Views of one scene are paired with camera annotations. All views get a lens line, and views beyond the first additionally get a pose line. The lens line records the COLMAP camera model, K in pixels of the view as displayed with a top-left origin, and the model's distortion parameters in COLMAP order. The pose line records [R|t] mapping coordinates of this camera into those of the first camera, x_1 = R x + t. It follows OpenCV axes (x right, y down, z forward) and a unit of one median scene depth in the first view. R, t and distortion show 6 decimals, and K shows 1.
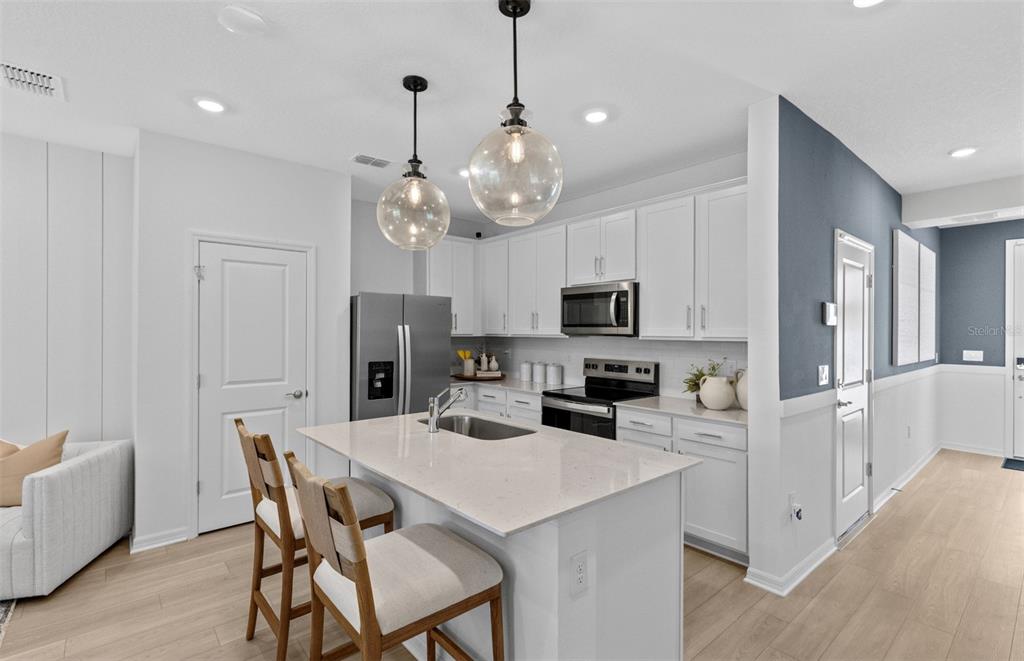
lens RADIAL K [[472.0, 0, 510.5], [0, 472.0, 331.2], [0, 0, 1]] dist [-0.001237, -0.000271]
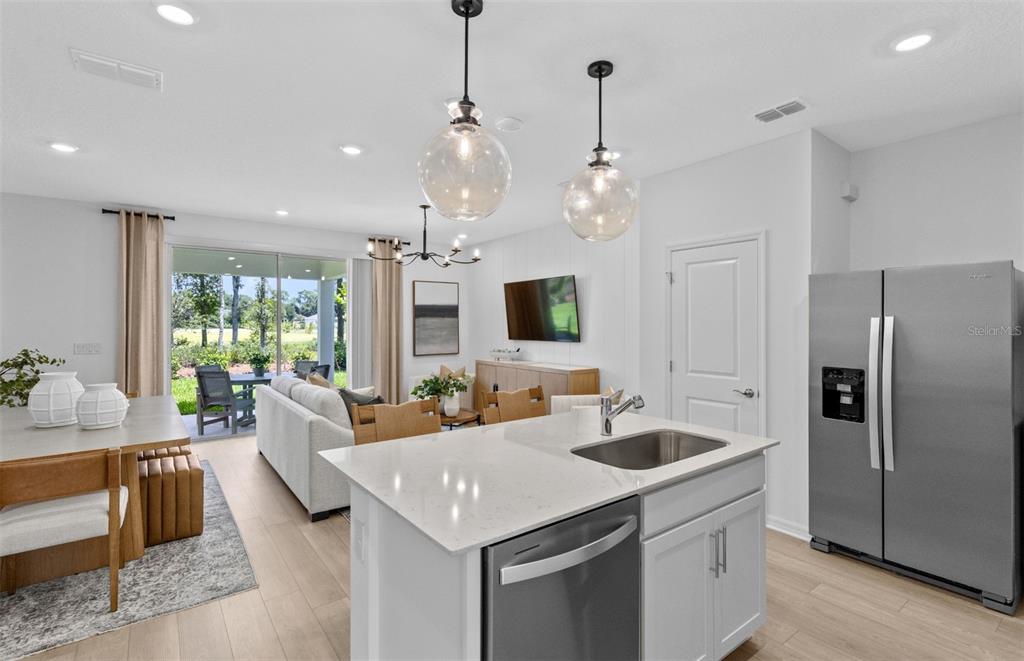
lens RADIAL K [[472.0, 0, 512.5], [0, 472.0, 321.8], [0, 0, 1]] dist [-0.001237, -0.000271]
pose [[-0.057099, -0.007261, -0.998342, 0.519958], [-0.002686, 0.999971, -0.007119, 0.000449], [0.998365, 0.002275, -0.057117, 0.593825]]
